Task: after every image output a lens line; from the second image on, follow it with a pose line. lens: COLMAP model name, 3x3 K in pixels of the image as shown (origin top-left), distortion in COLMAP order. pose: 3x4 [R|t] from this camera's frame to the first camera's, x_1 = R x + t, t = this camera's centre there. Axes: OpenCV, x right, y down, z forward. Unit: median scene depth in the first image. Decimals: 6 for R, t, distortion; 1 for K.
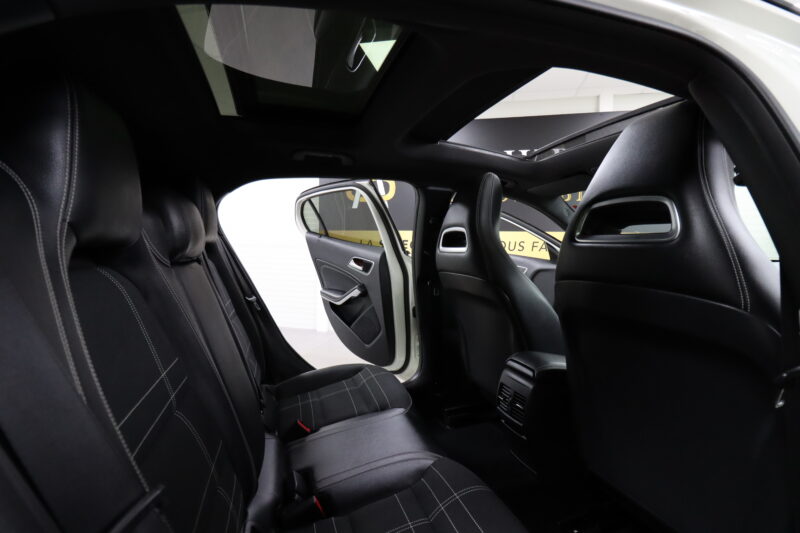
lens RADIAL K [[378.0, 0, 401.9], [0, 378.0, 267.1], [0, 0, 1]] dist [-0.003823, -0.003193]
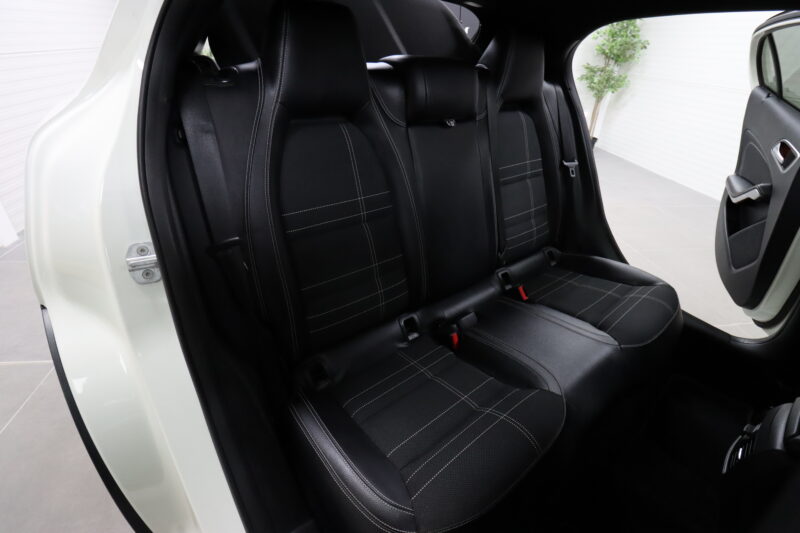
lens RADIAL K [[378.0, 0, 403.4], [0, 378.0, 261.5], [0, 0, 1]] dist [-0.003823, -0.003193]
pose [[0.379627, 0.475055, -0.793856, 0.332834], [-0.113386, 0.875515, 0.469699, -0.102246], [0.918165, -0.088298, 0.386233, 0.204505]]
